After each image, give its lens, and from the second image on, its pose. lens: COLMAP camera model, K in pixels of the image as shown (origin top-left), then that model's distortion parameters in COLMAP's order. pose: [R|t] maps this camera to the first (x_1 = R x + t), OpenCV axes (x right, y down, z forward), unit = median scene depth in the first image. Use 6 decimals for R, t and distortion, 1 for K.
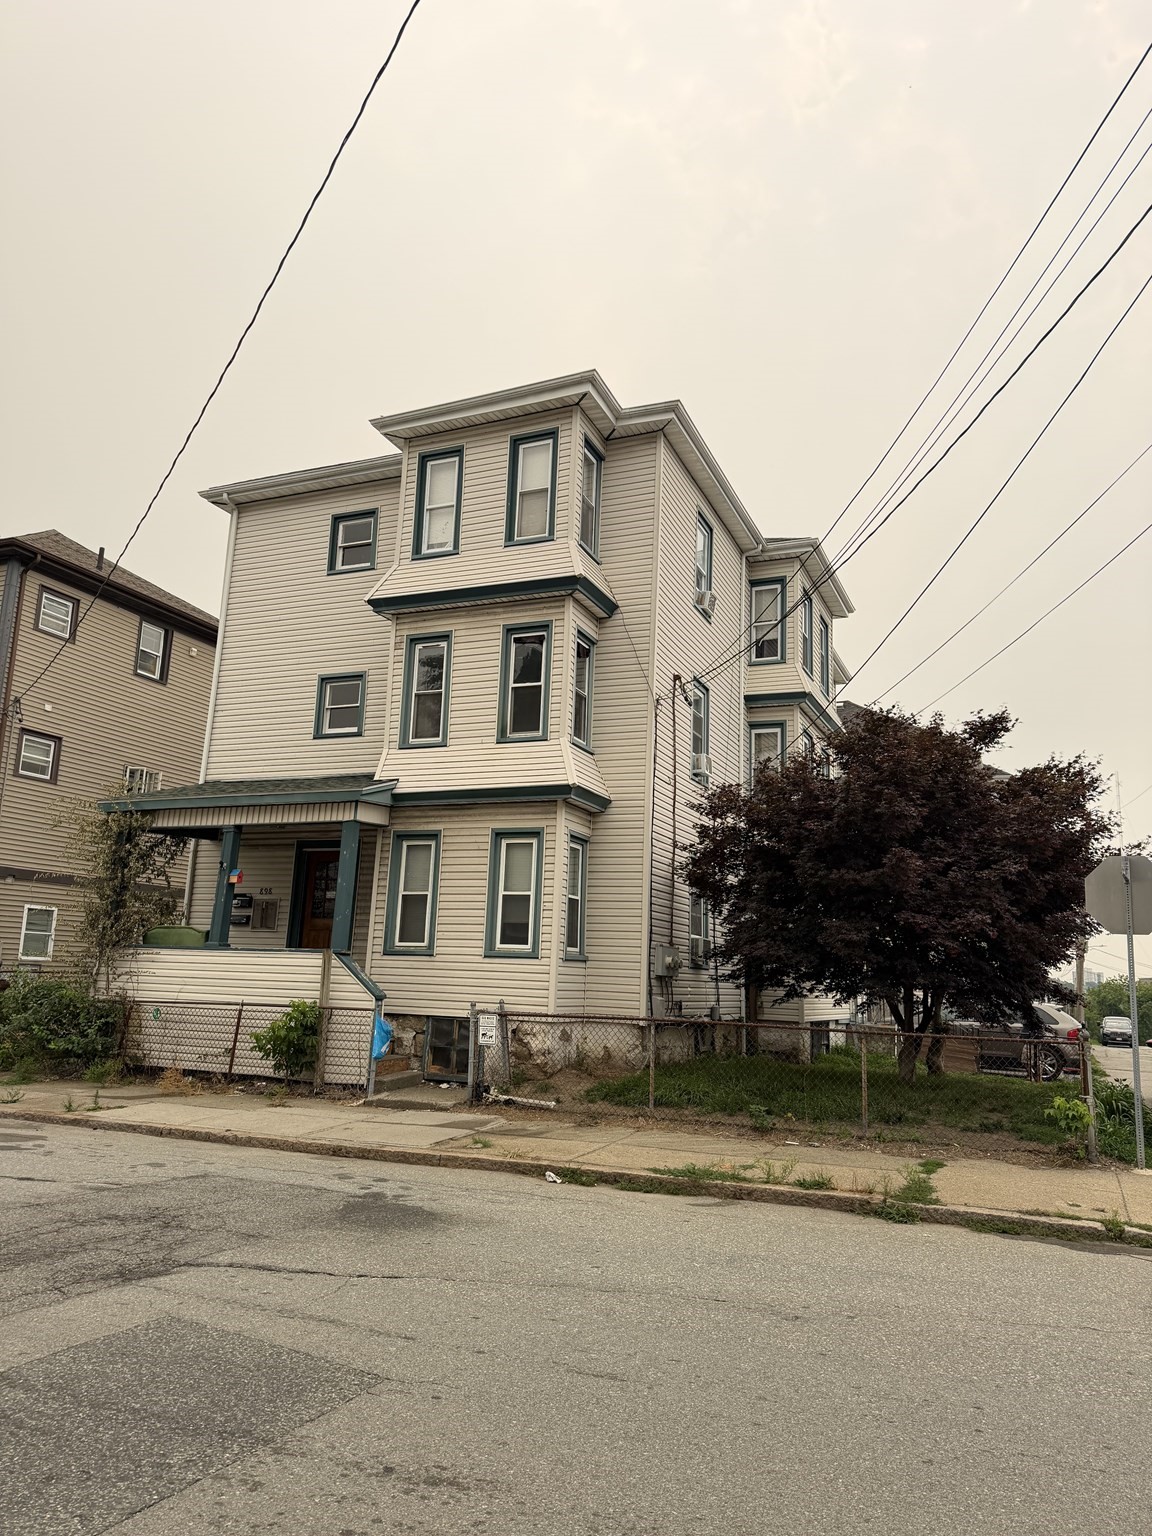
lens RADIAL K [[1069.4, 0, 589.2], [0, 1069.4, 755.6], [0, 0, 1]] dist [0.010629, -0.023607]
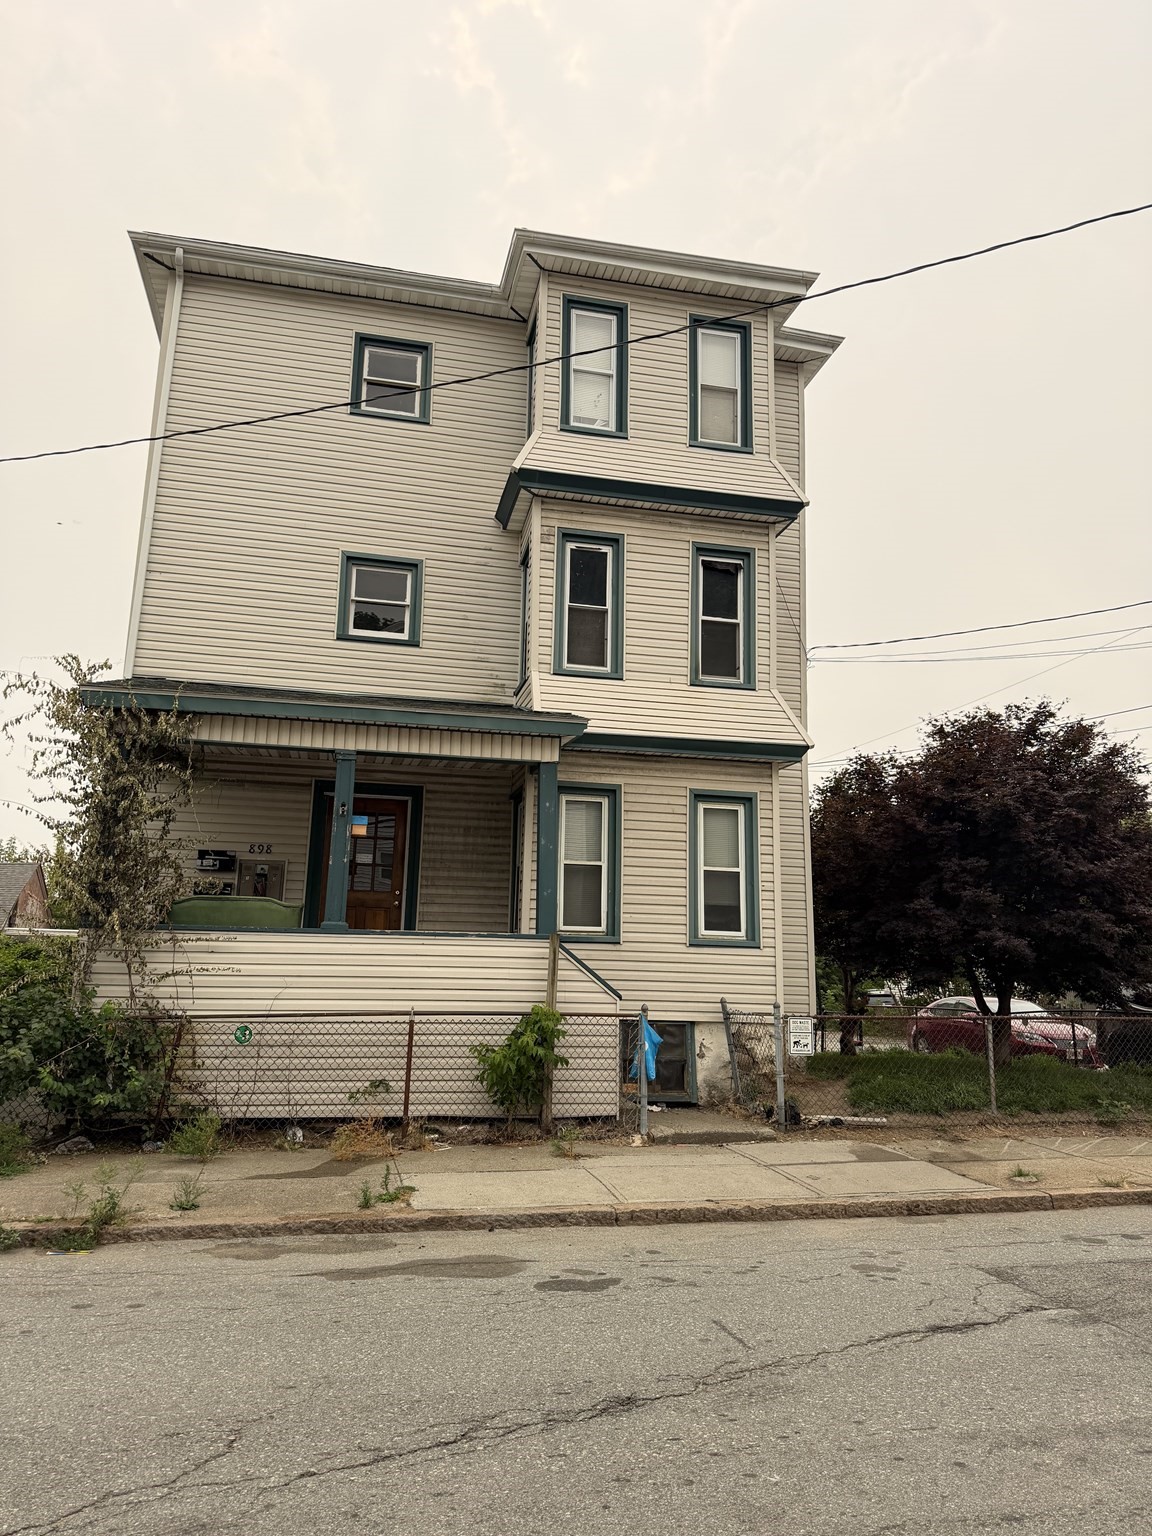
lens RADIAL K [[1069.4, 0, 583.7], [0, 1069.4, 777.2], [0, 0, 1]] dist [0.010629, -0.023607]
pose [[0.821561, 0.089872, 0.562993, -0.593463], [-0.110824, 0.993835, 0.003074, 0.063577], [-0.559246, -0.064919, 0.826456, 0.361026]]
